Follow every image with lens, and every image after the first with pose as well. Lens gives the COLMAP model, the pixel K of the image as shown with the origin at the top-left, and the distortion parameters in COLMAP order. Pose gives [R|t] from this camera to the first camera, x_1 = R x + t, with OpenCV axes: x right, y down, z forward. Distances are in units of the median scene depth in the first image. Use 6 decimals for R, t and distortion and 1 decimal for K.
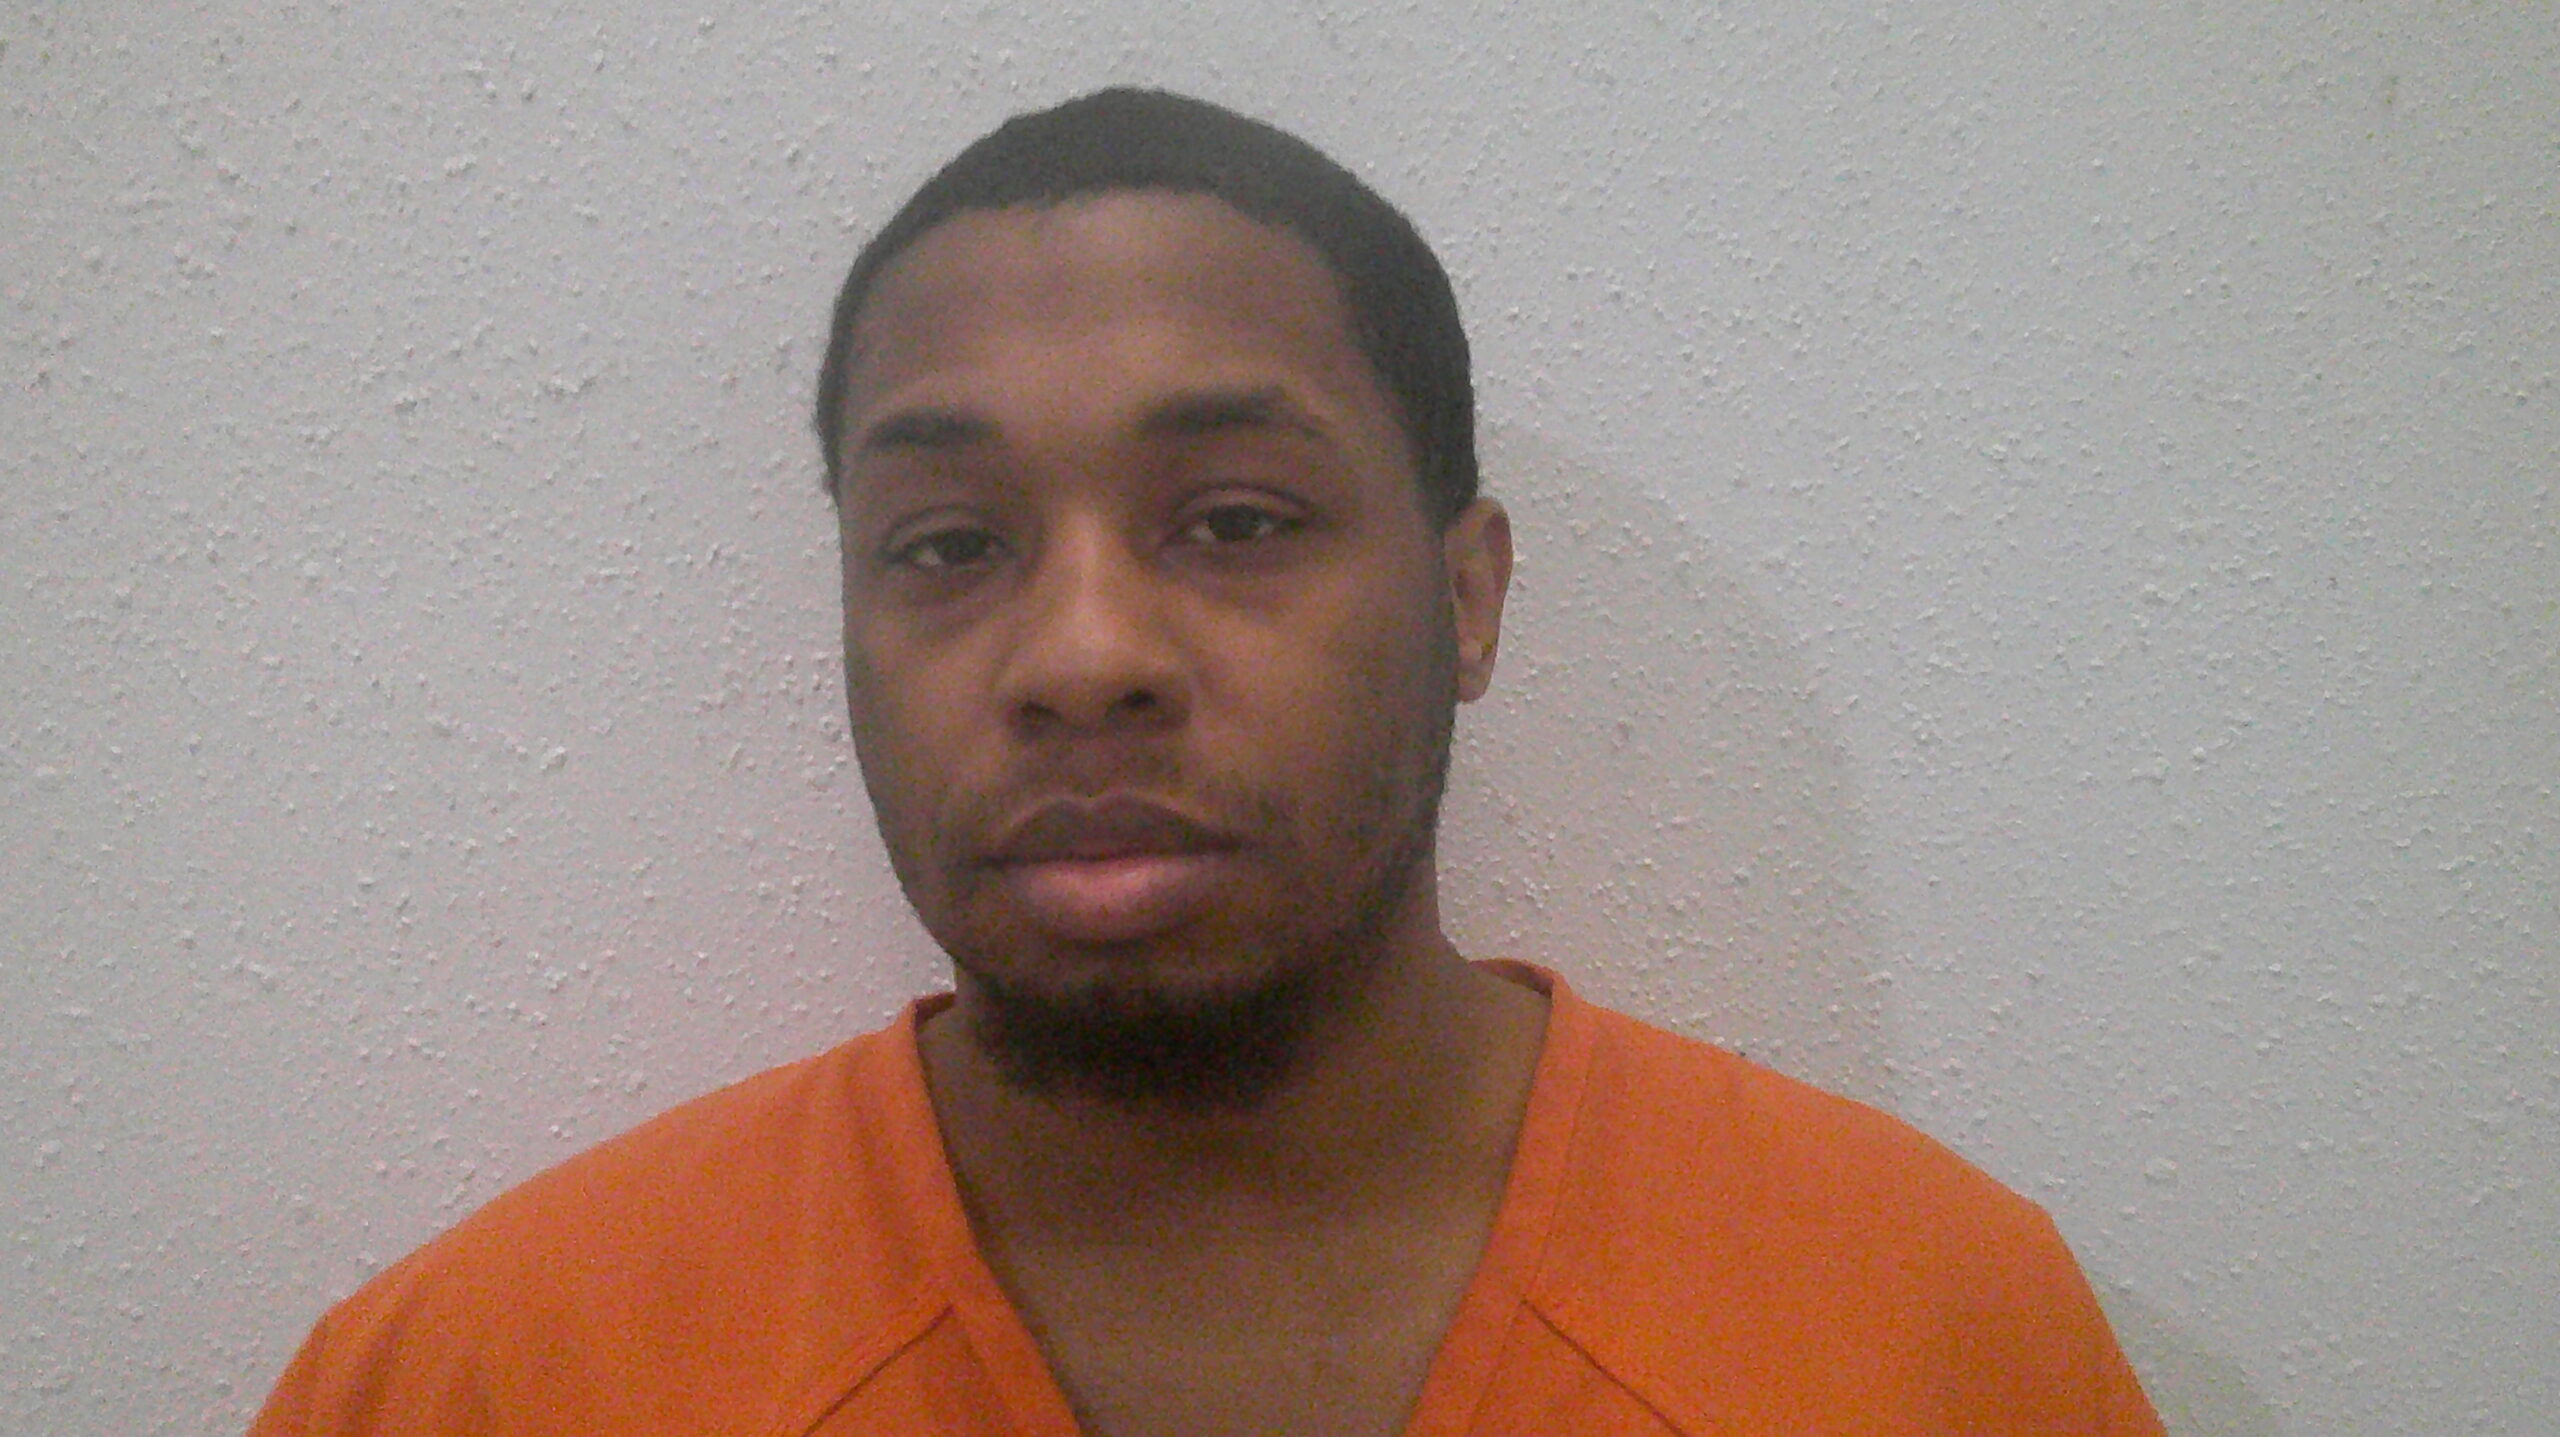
lens RADIAL K [[1033.0, 0, 1334.3], [0, 1033.0, 555.2], [0, 0, 1]] dist [0.020469, -0.005954]
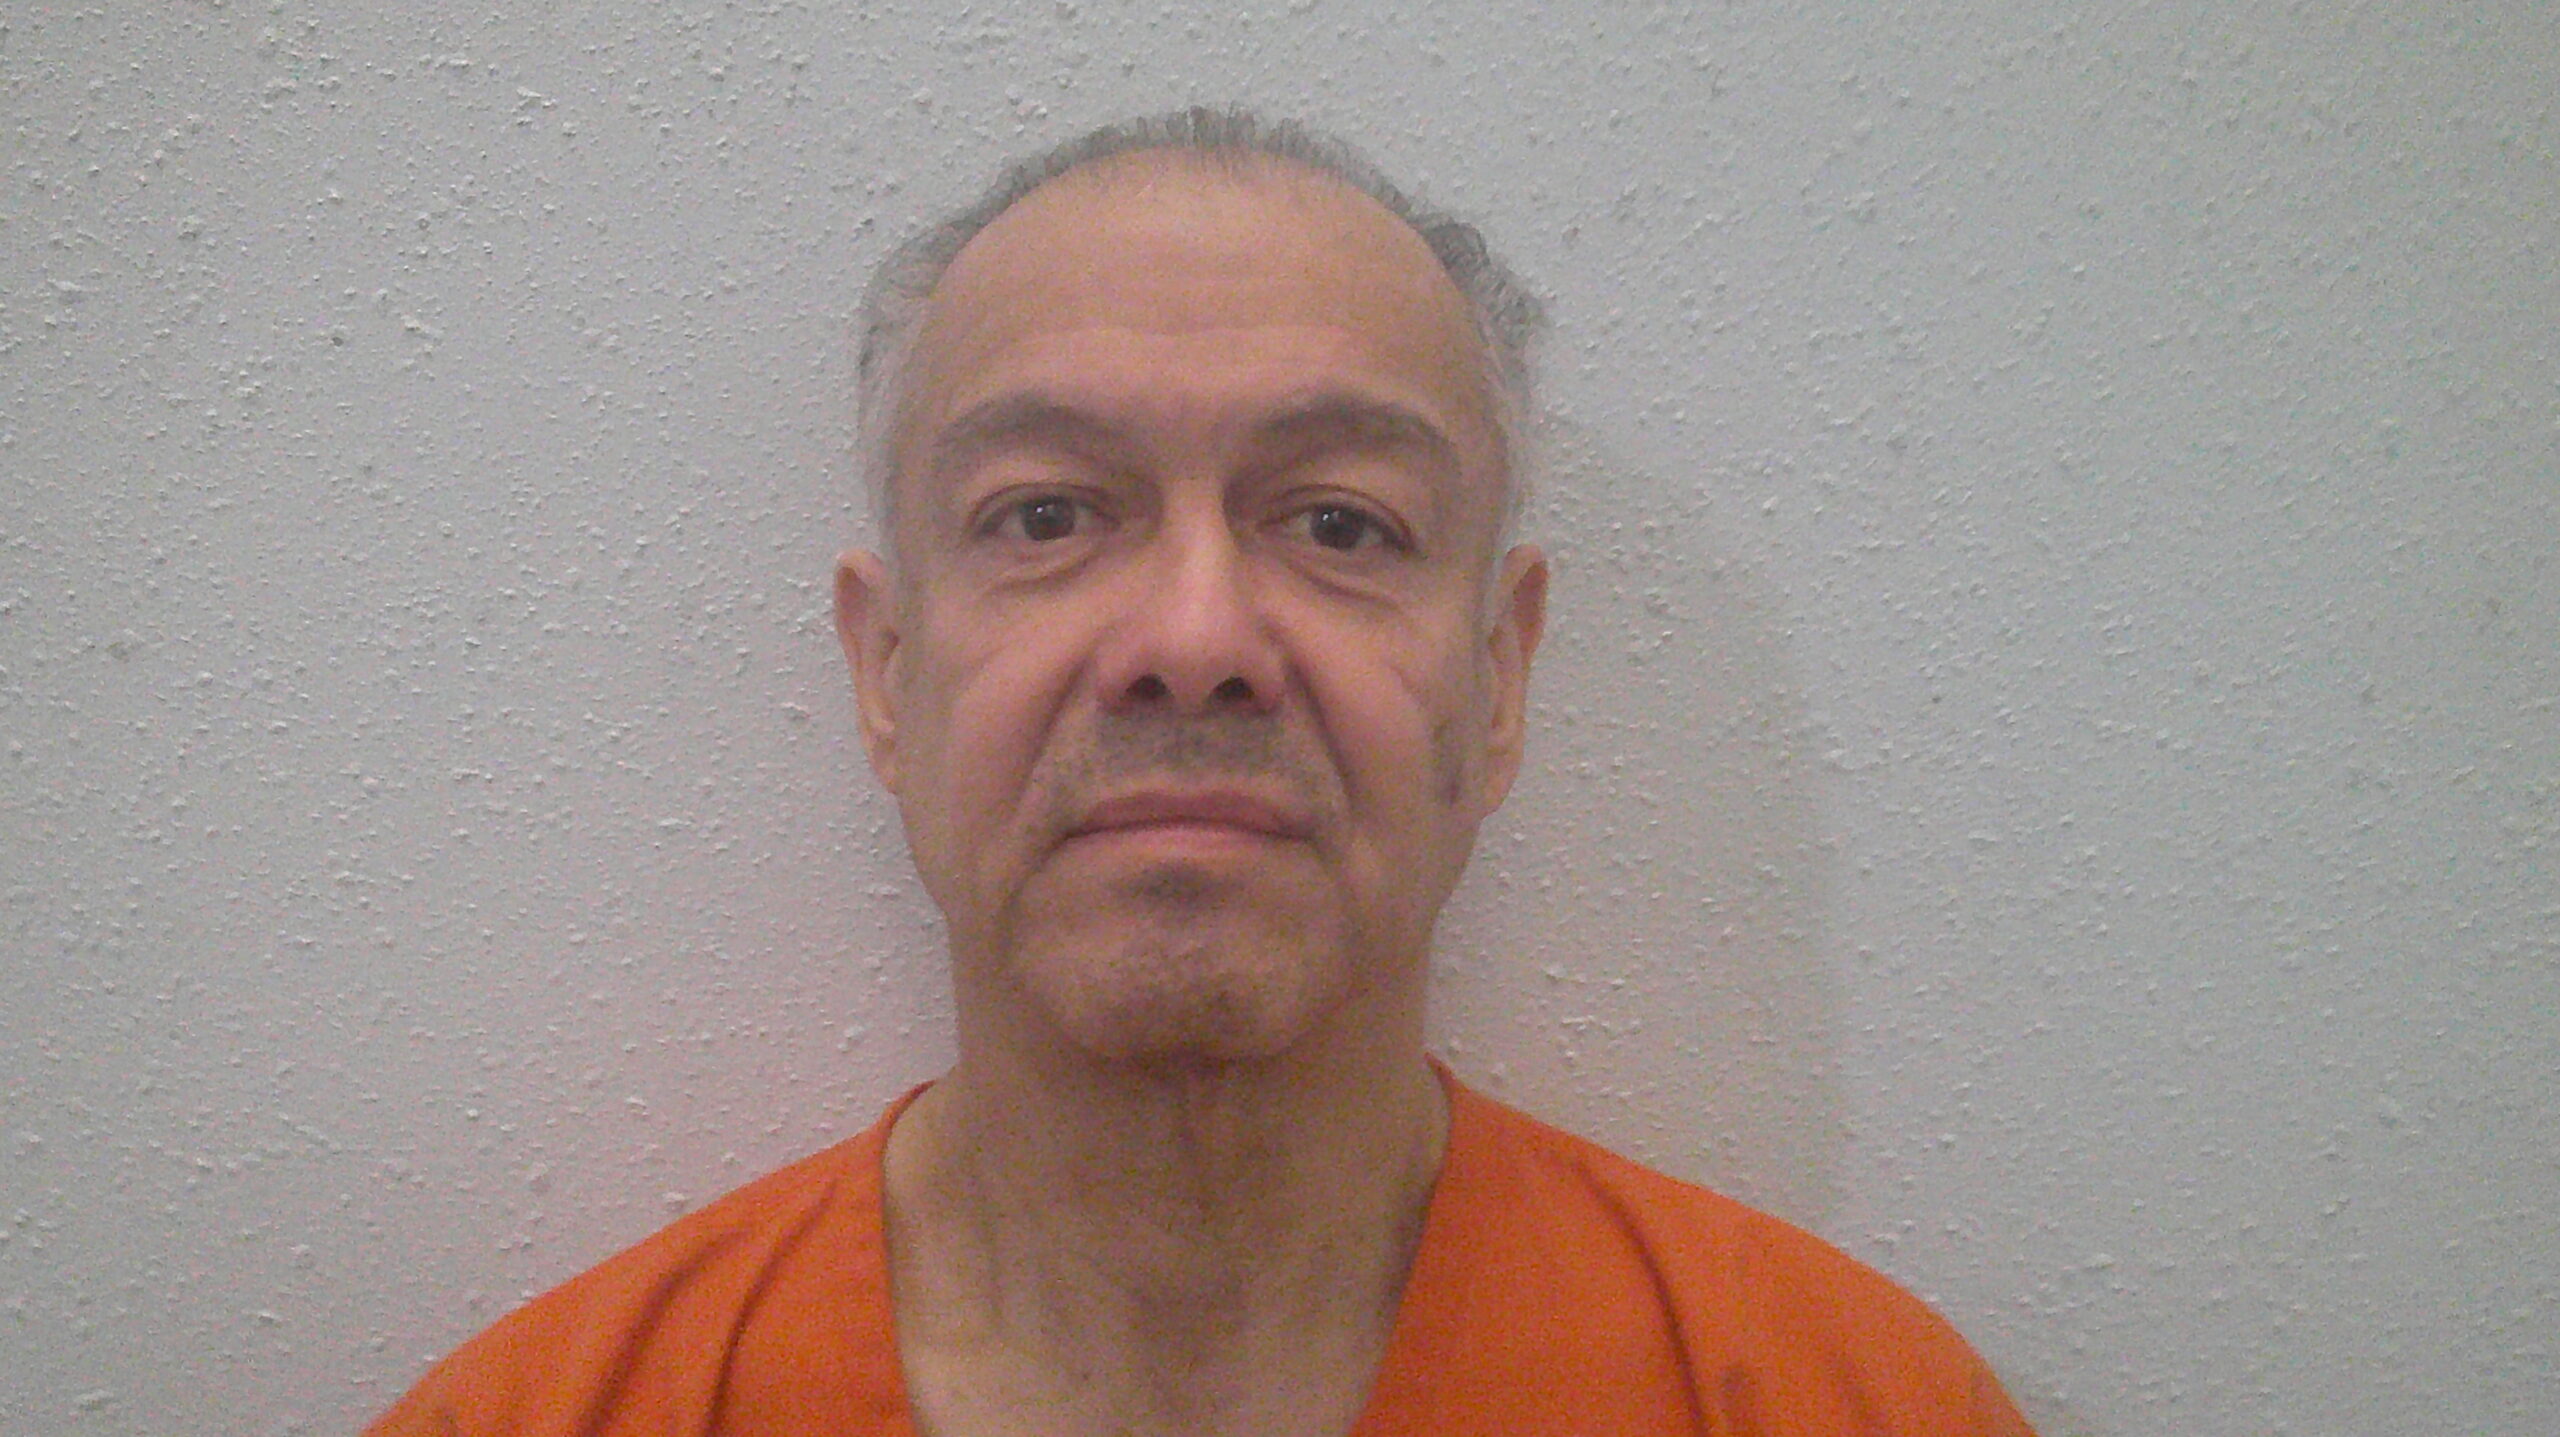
lens RADIAL K [[1038.1, 0, 1270.5], [0, 1038.1, 576.3], [0, 0, 1]] dist [0.021651, -0.006952]
pose [[0.999979, 0.002857, 0.005752, -0.860971], [-0.002930, 0.999914, 0.012776, 0.135504], [-0.005715, -0.012793, 0.999902, 0.045903]]
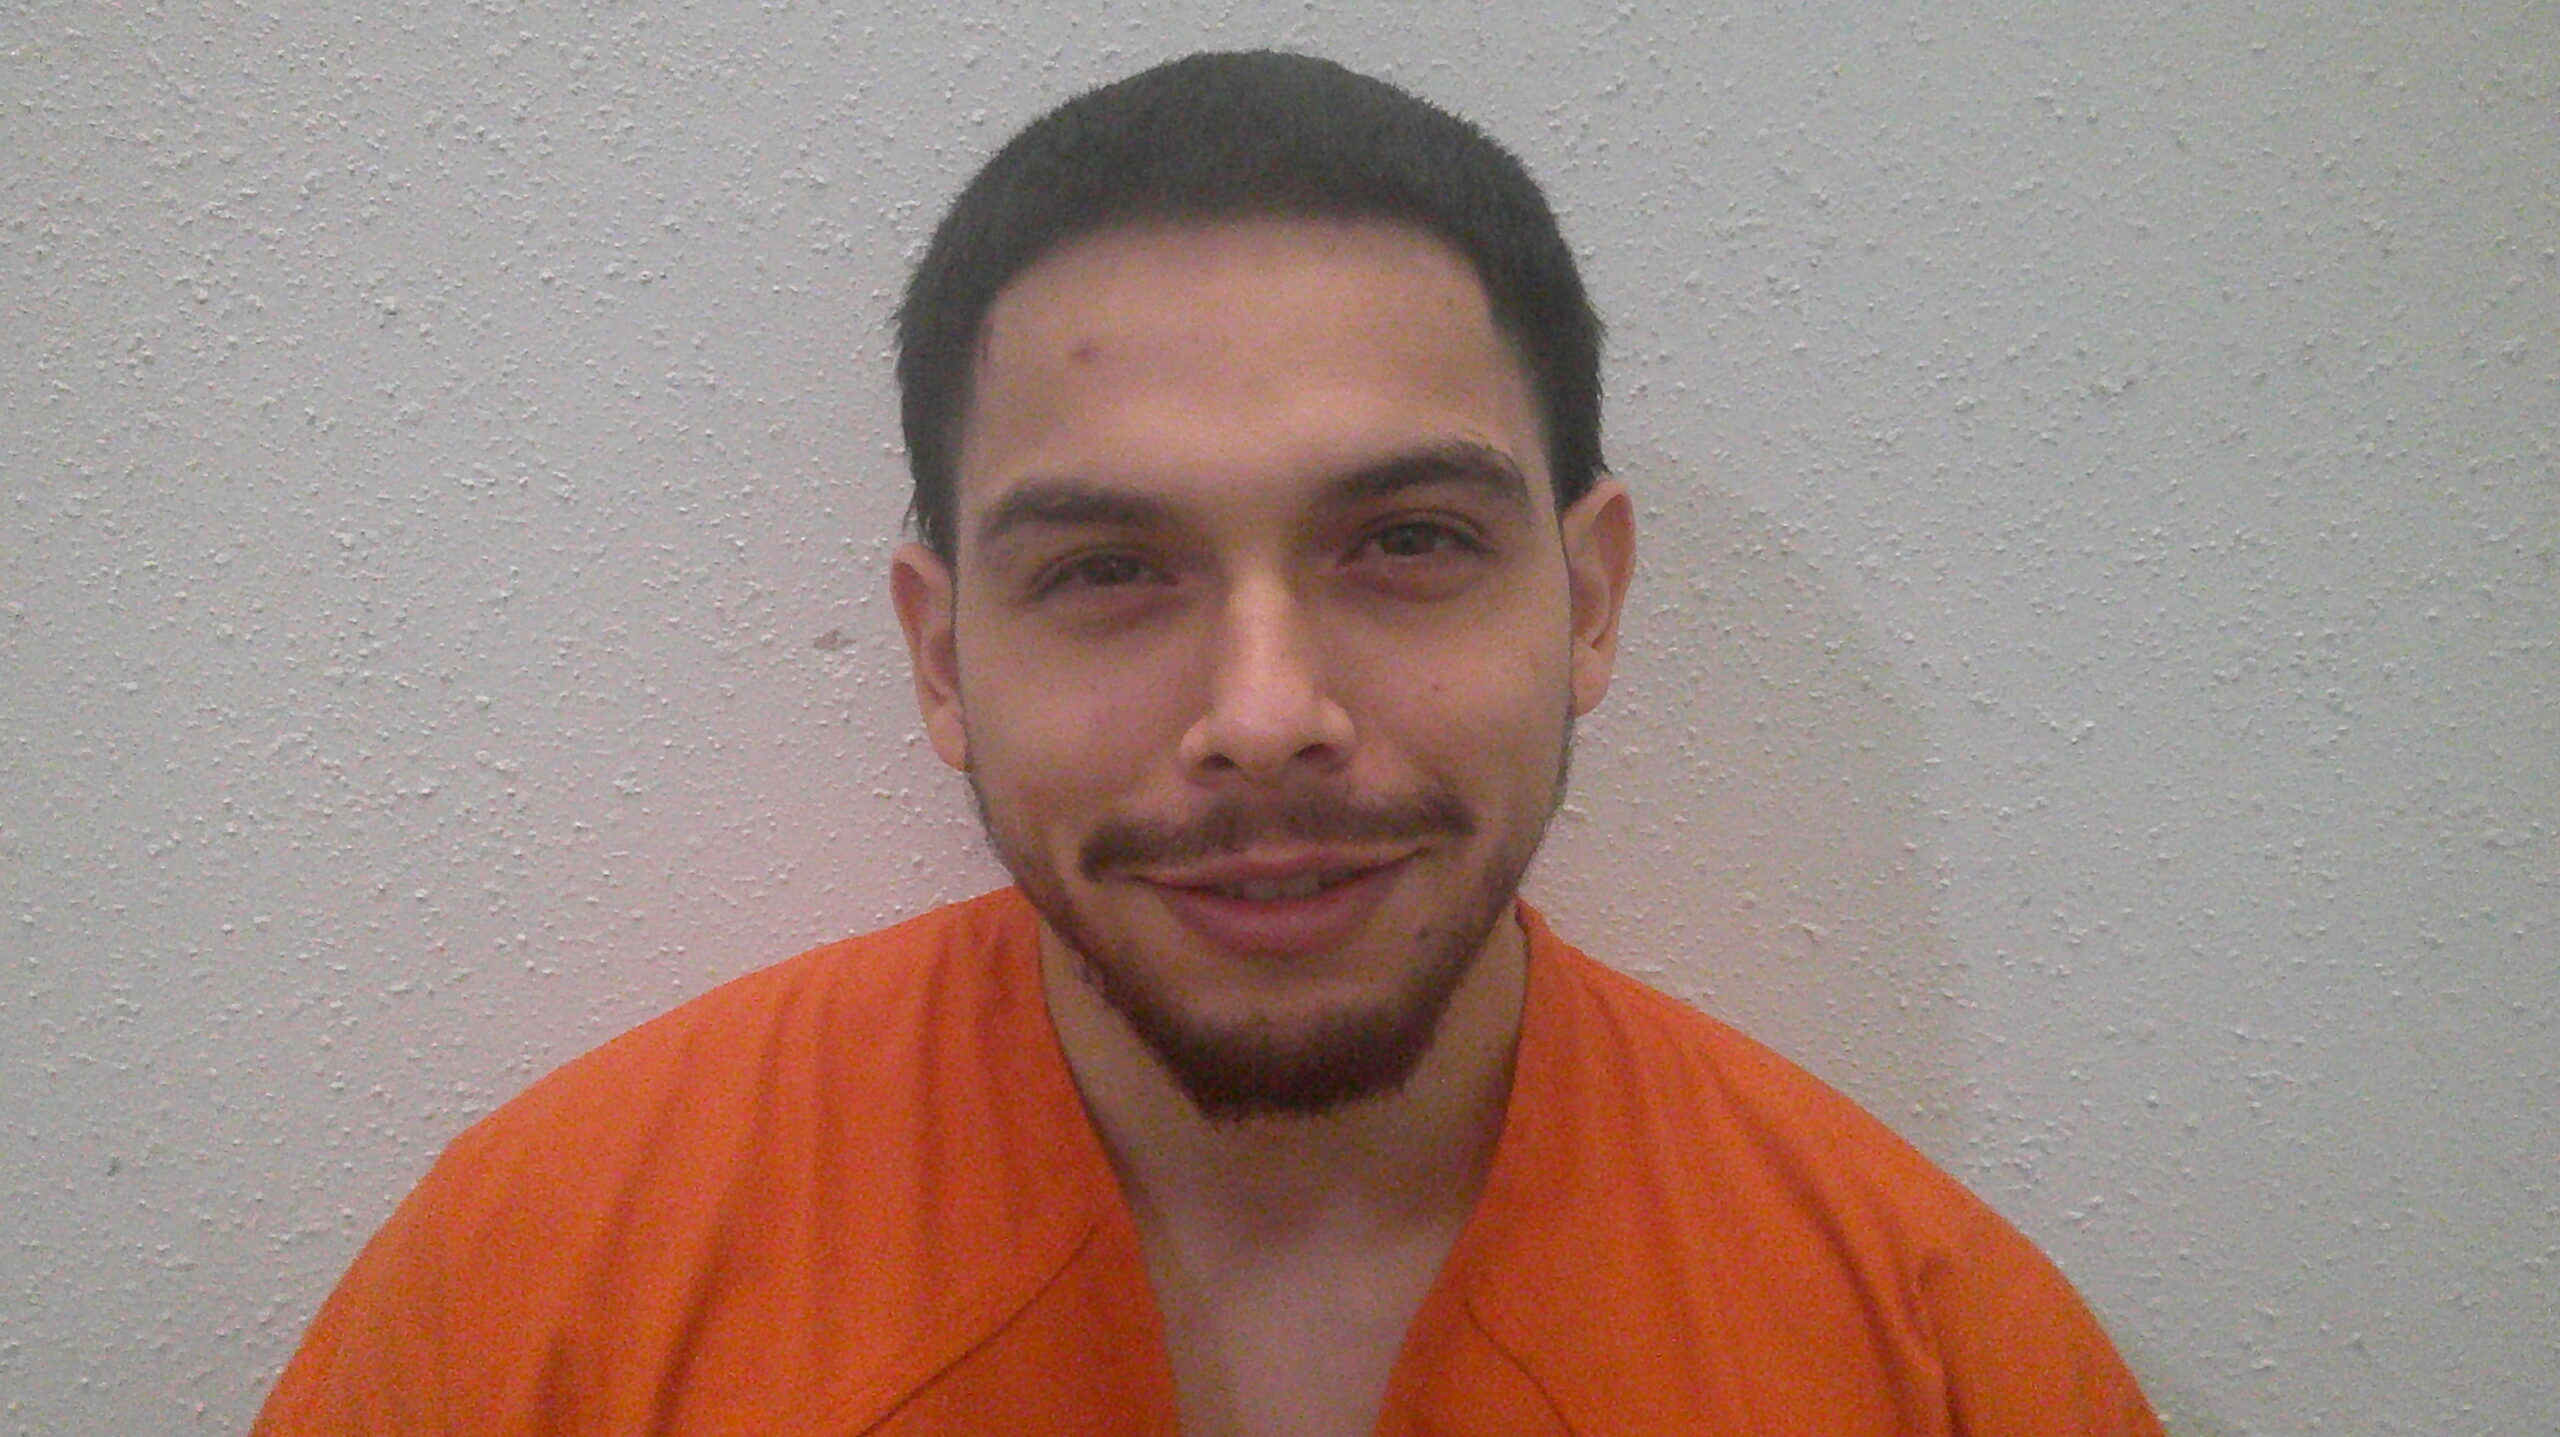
lens RADIAL K [[1033.0, 0, 1198.5], [0, 1033.0, 628.9], [0, 0, 1]] dist [0.020469, -0.005954]
pose [[0.999775, -0.020925, 0.003375, -1.691131], [0.020914, 0.999776, 0.003382, 0.066356], [-0.003445, -0.003311, 0.999989, -0.084733]]
